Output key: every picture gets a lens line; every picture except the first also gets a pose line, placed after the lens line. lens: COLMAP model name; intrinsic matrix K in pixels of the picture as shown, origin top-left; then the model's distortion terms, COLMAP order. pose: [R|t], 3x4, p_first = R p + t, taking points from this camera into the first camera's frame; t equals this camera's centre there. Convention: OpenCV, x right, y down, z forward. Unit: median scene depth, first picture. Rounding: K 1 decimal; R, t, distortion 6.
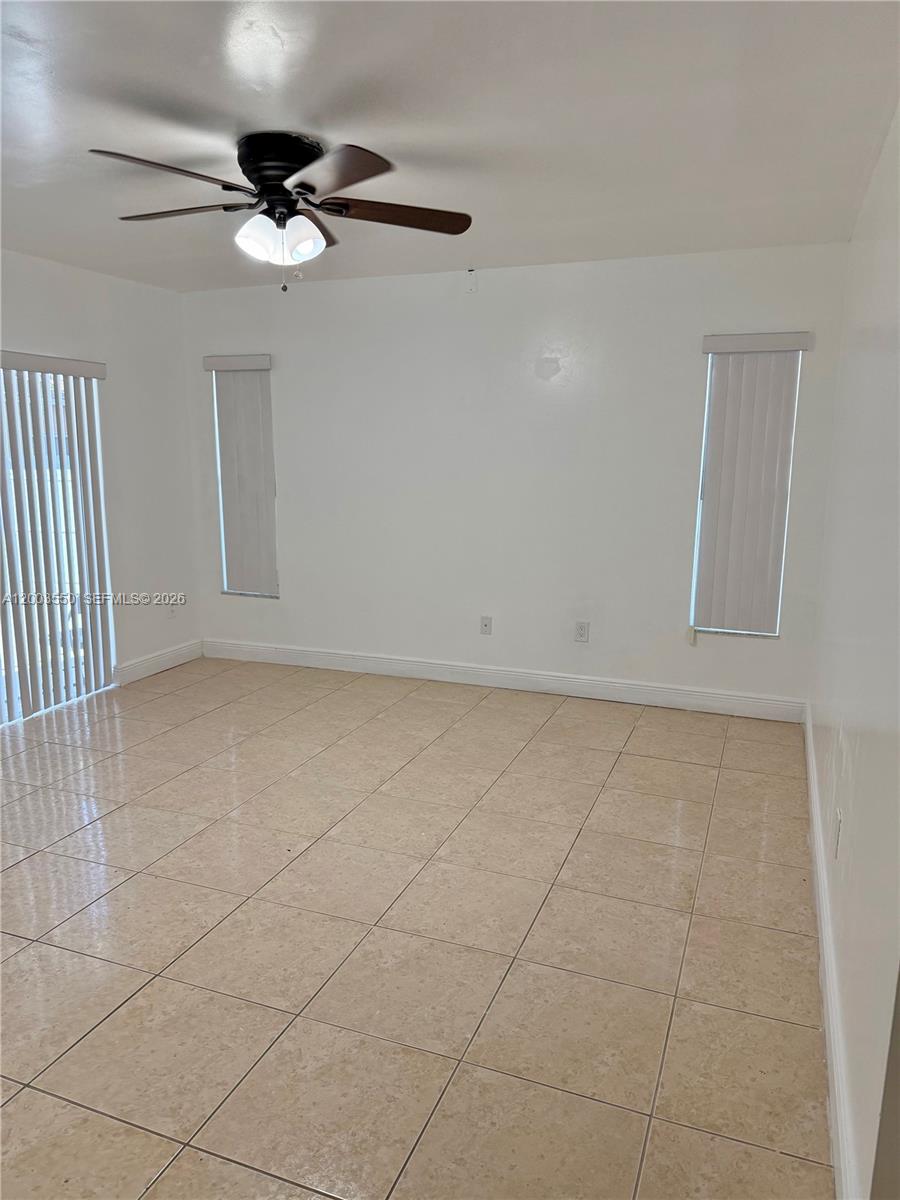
lens RADIAL K [[864.2, 0, 422.0], [0, 864.2, 599.6], [0, 0, 1]] dist [0.068237, -0.059954]
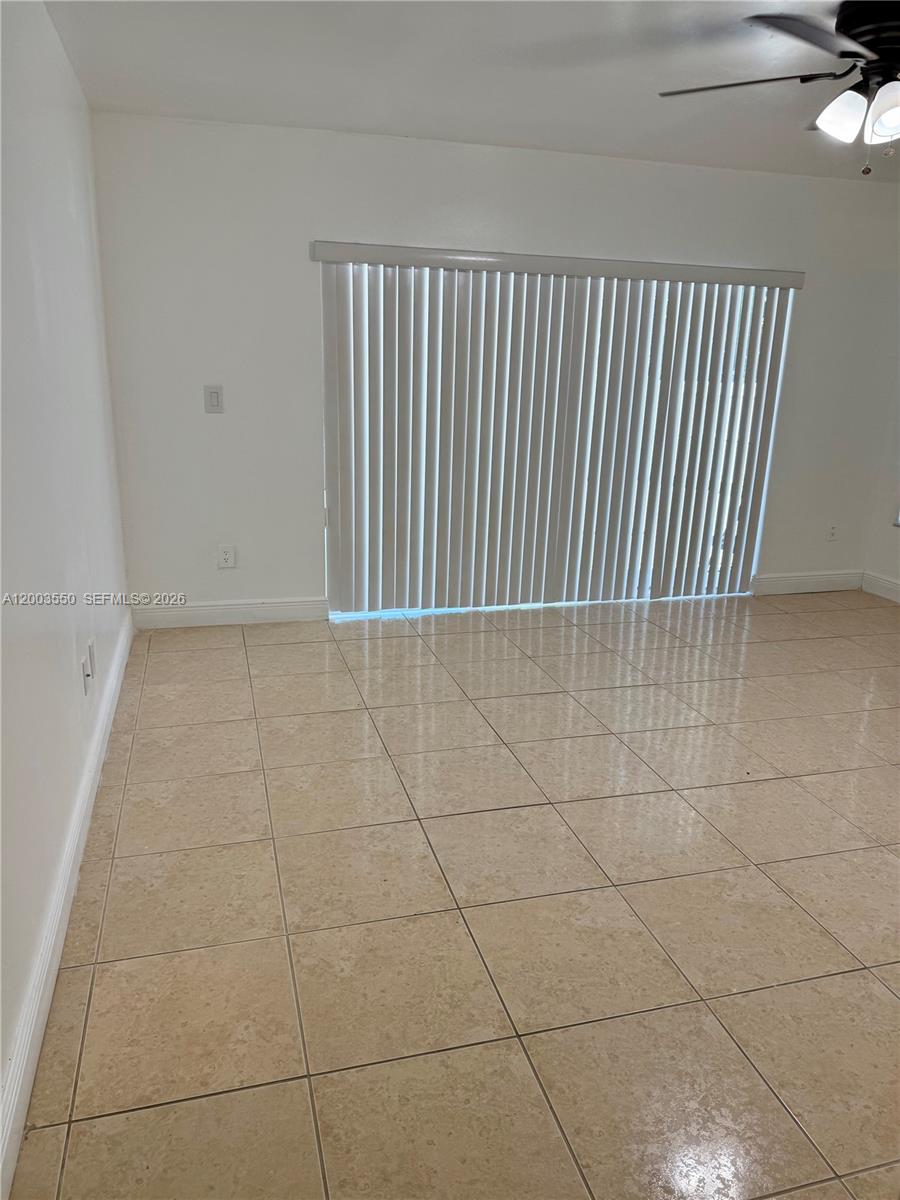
lens RADIAL K [[851.3, 0, 450.9], [0, 851.3, 592.2], [0, 0, 1]] dist [0.095452, -0.097759]
pose [[0.623570, 0.230076, -0.747145, 0.300490], [-0.172154, 0.972665, 0.155841, -0.003059], [0.762576, 0.031446, 0.646133, 0.106138]]
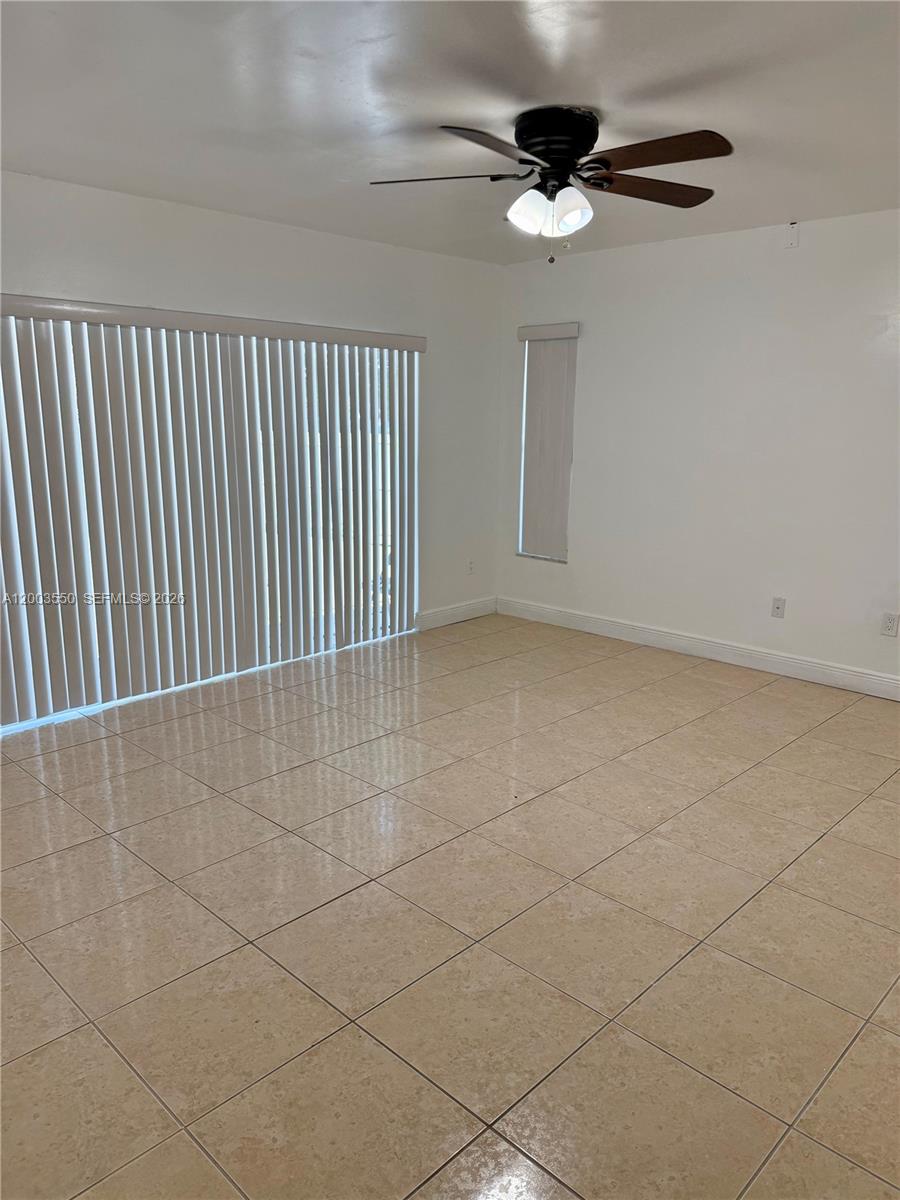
lens RADIAL K [[855.6, 0, 450.0], [0, 855.6, 600.0], [0, 0, 1]] dist [0.060167, -0.047333]
pose [[0.929516, 0.092733, -0.356932, 0.116457], [-0.079068, 0.995474, 0.052723, -0.001359], [0.360206, -0.020785, 0.932641, -0.002292]]
